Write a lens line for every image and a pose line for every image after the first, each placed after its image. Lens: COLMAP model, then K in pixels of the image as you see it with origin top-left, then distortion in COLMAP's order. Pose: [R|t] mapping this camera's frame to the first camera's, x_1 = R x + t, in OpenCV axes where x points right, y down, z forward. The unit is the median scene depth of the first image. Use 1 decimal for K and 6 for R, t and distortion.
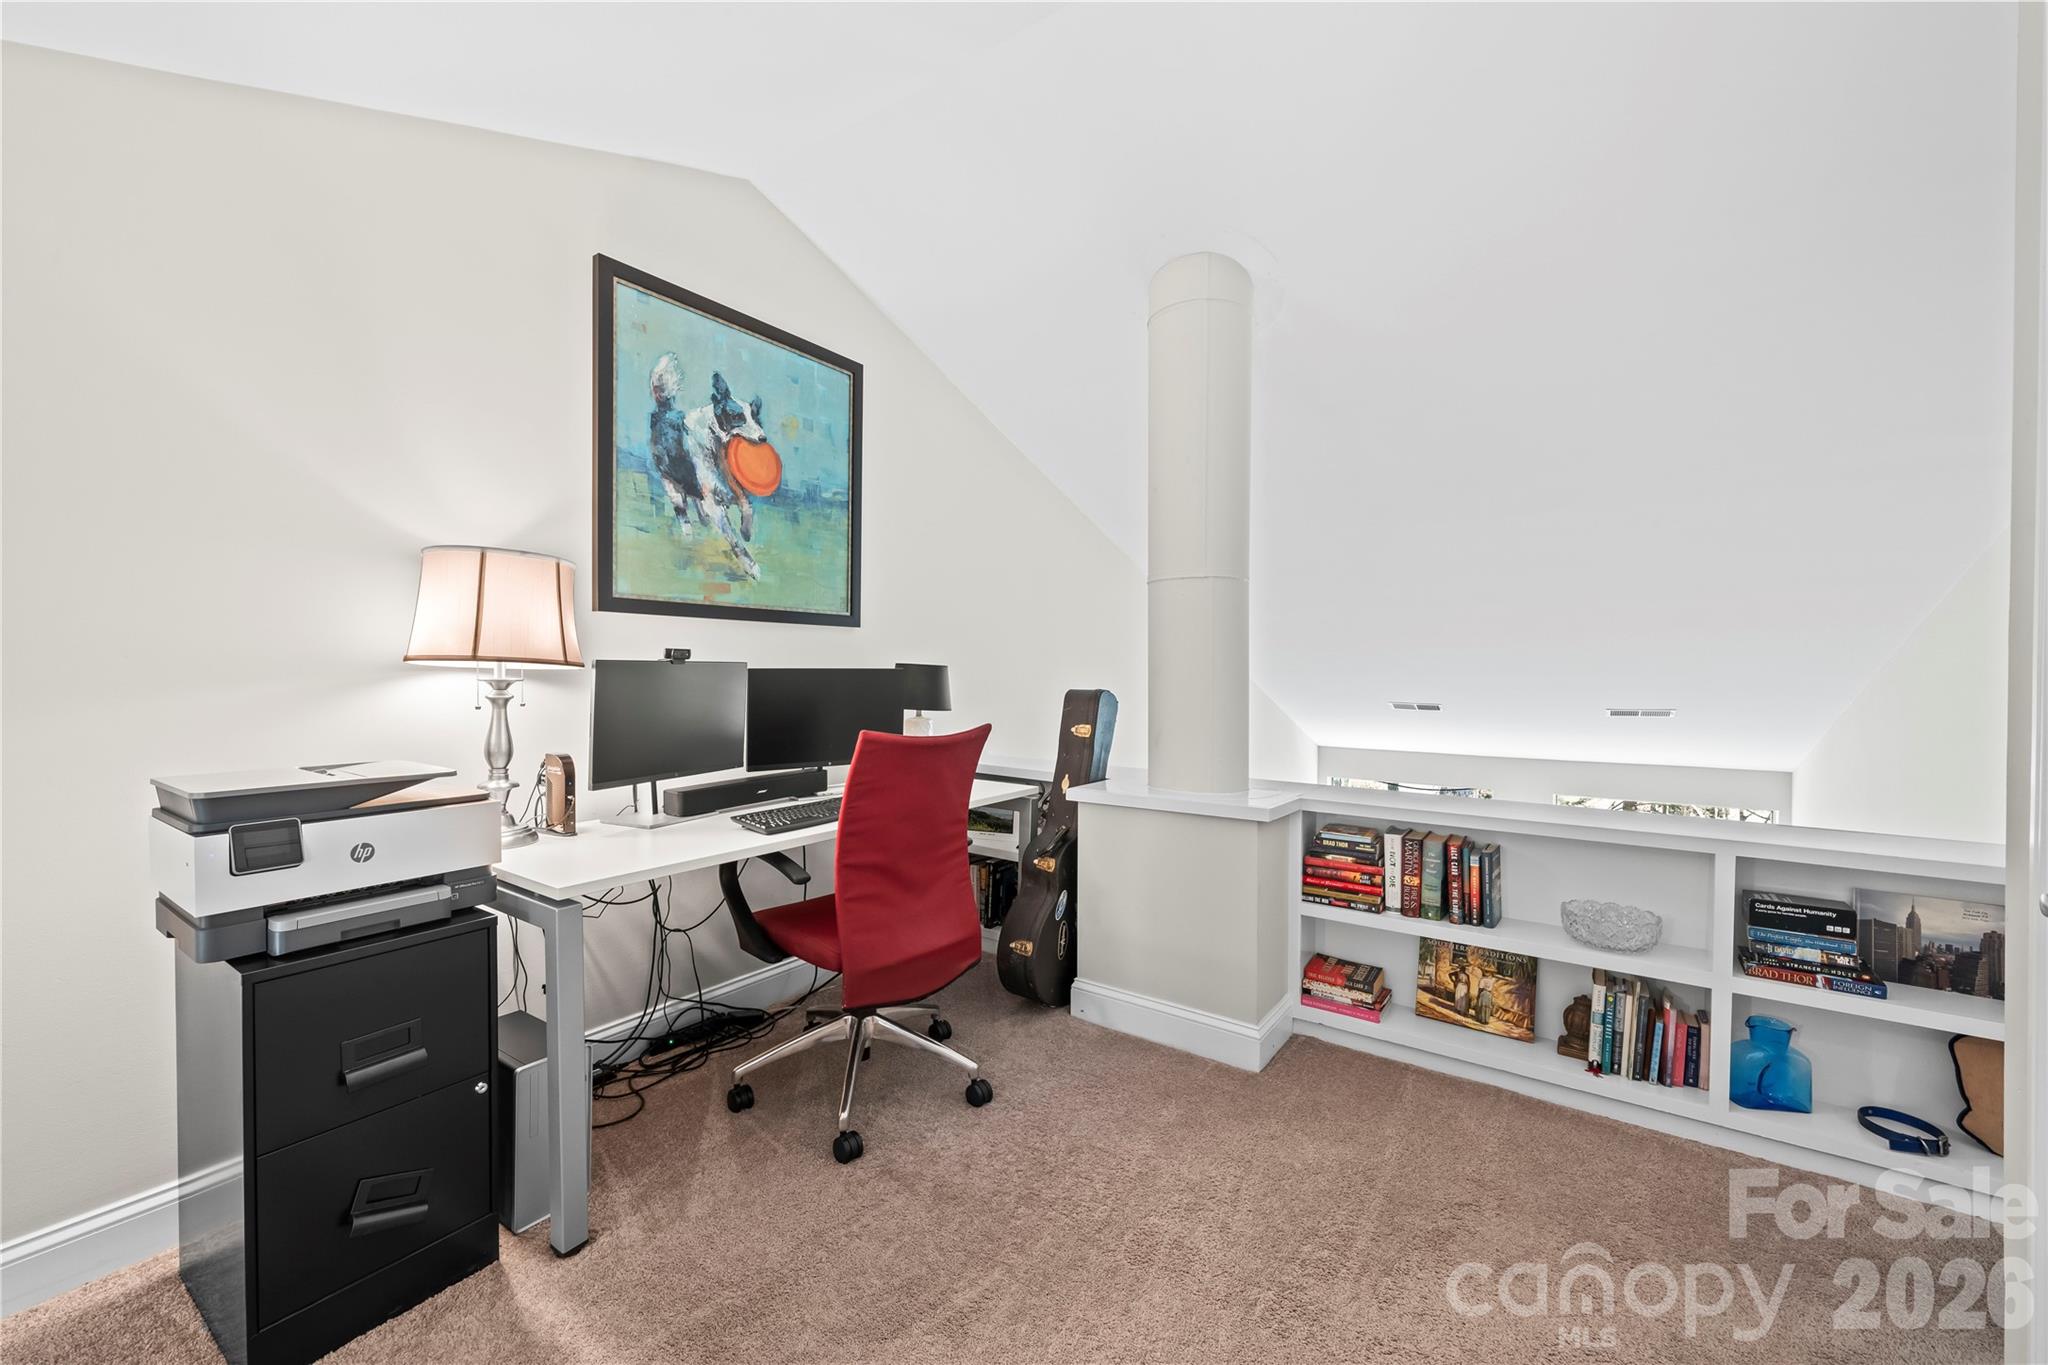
lens RADIAL K [[806.2, 0, 1024.0], [0, 806.2, 682.5], [0, 0, 1]] dist [0.000148, 0.000015]
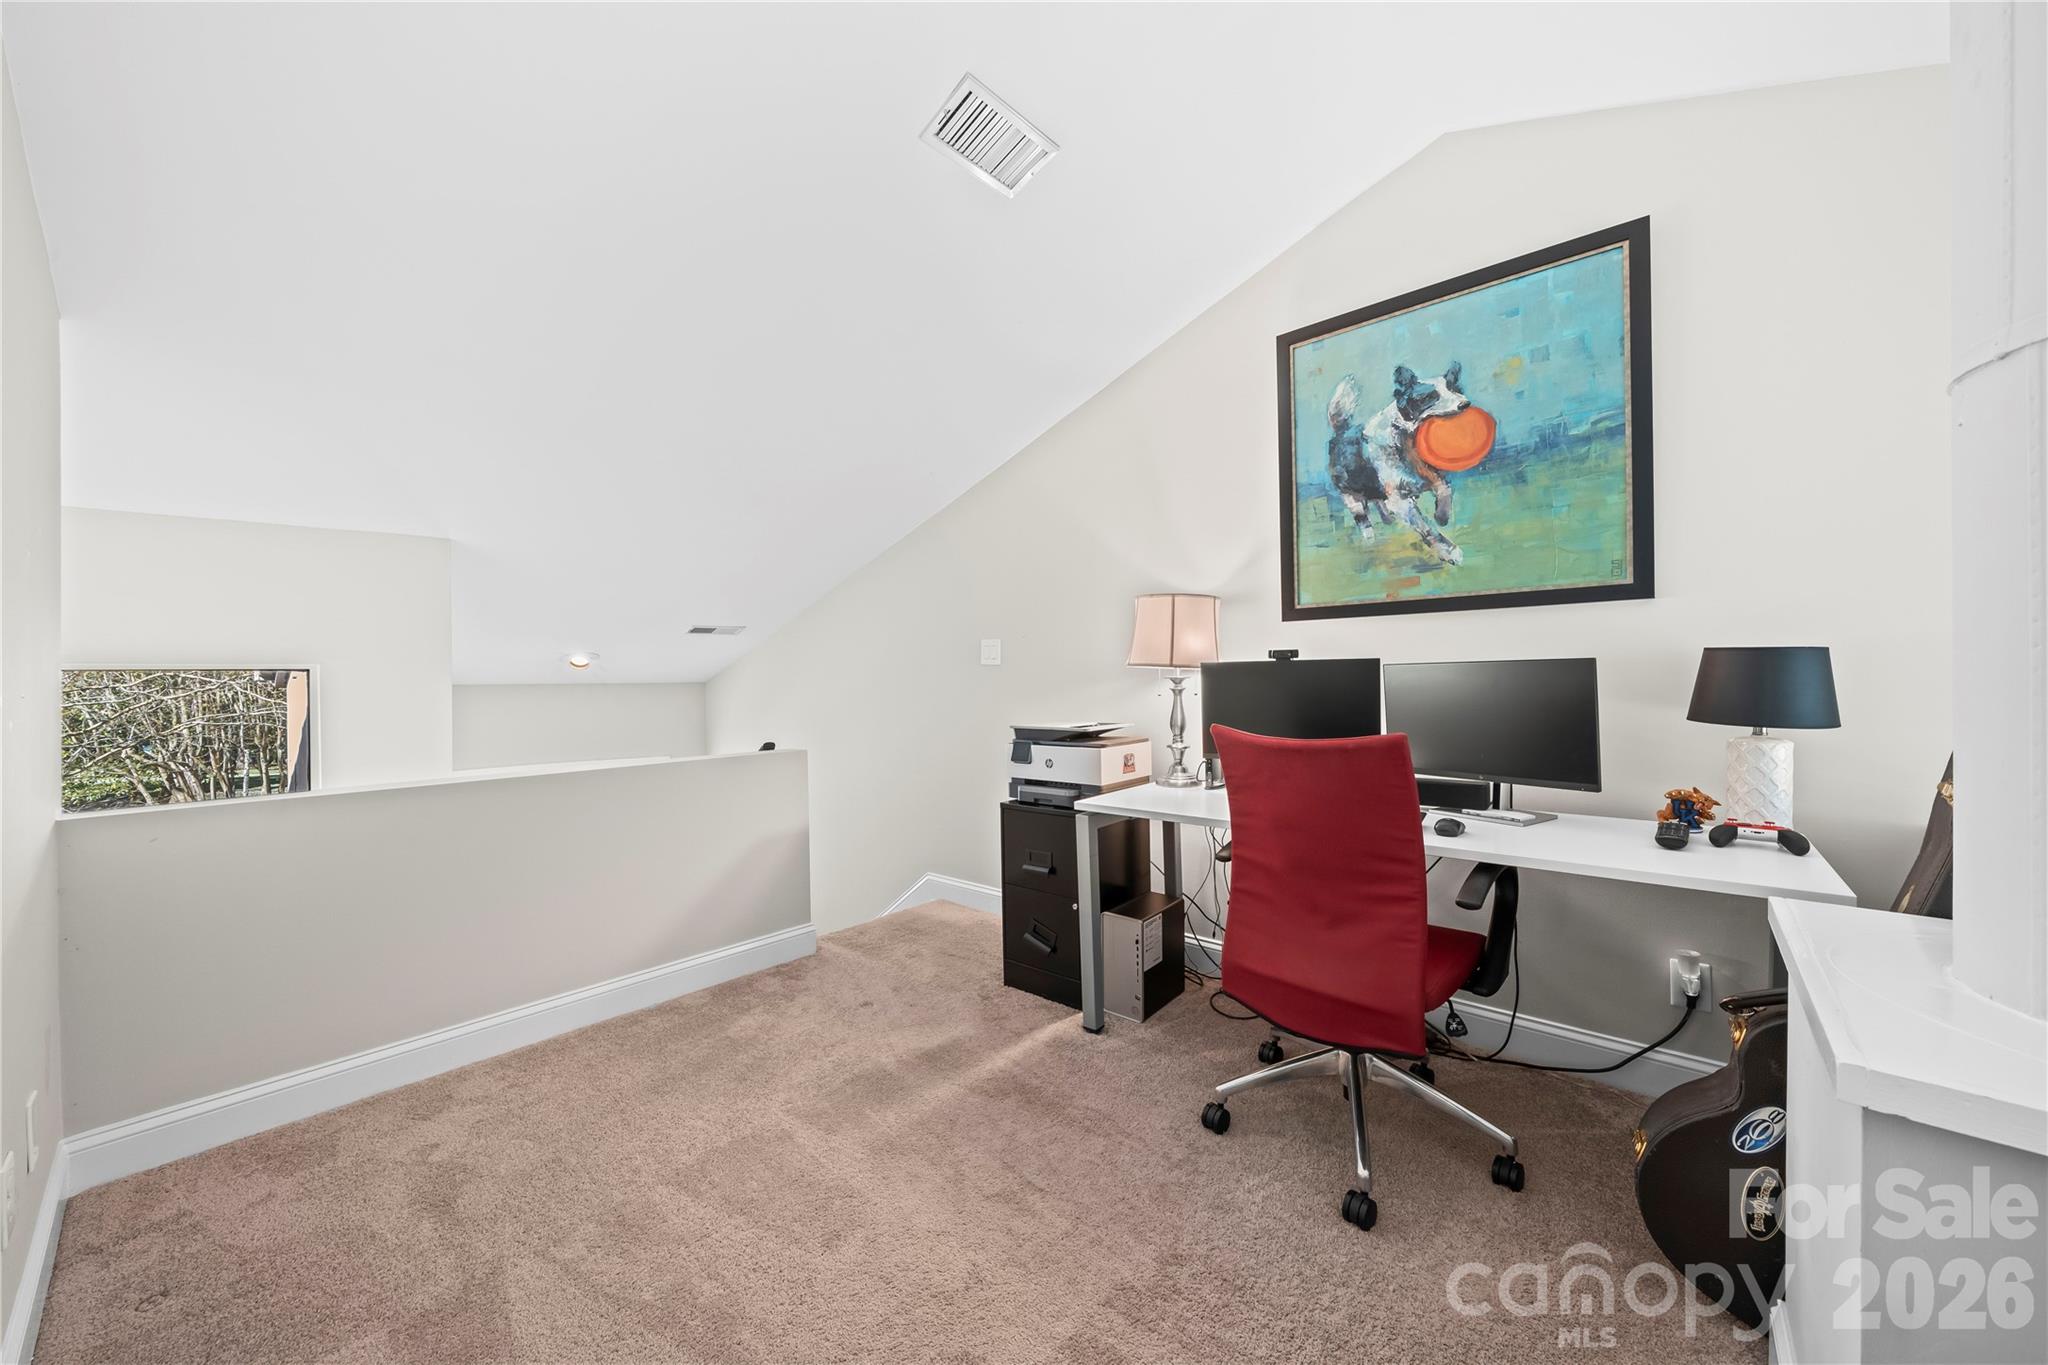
lens RADIAL K [[737.3, 0, 1024.0], [0, 737.3, 682.5], [0, 0, 1]] dist [-0.000339, -0.000114]
pose [[-0.110195, 0.005593, -0.993894, 0.571427], [0.002052, 0.999983, 0.005400, -0.001067], [0.993908, -0.001444, -0.110205, 0.638477]]
